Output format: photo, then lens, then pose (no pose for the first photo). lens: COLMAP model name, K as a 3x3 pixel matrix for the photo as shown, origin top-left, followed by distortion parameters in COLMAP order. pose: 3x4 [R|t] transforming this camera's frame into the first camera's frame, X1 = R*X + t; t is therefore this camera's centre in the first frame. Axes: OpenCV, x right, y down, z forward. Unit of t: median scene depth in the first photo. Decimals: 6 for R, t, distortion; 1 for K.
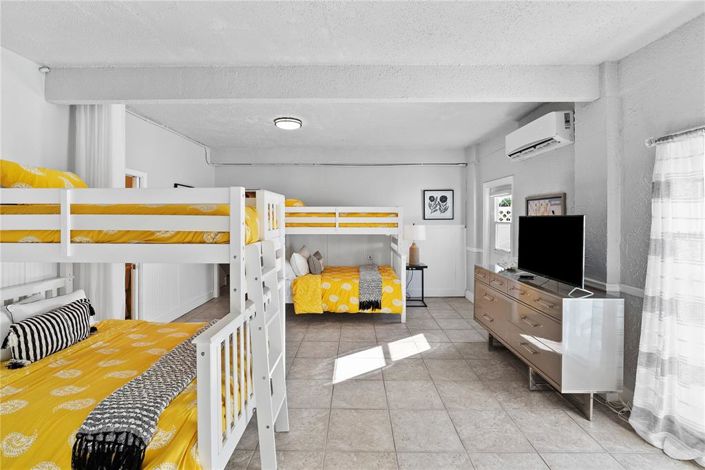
lens RADIAL K [[325.6, 0, 351.6], [0, 325.6, 223.6], [0, 0, 1]] dist [-0.000265, -0.000057]
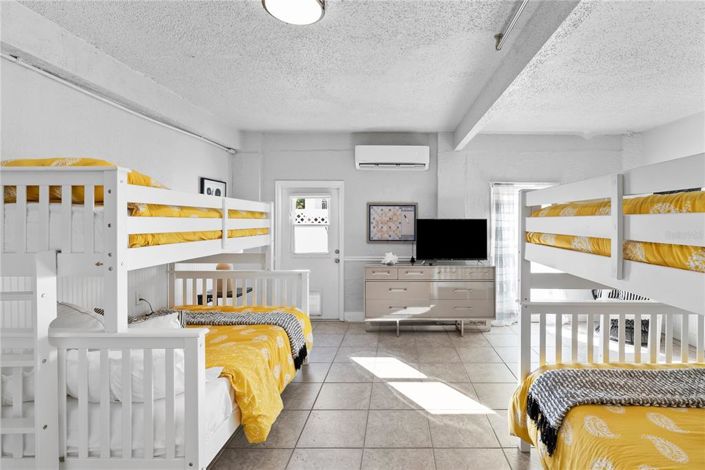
lens RADIAL K [[379.3, 0, 352.9], [0, 379.3, 222.7], [0, 0, 1]] dist [-0.000174, -0.000090]
pose [[-0.023739, -0.004681, 0.999707, -0.623534], [0.018163, 0.999822, 0.005113, -0.012805], [-0.999553, 0.018279, -0.023650, 0.822321]]
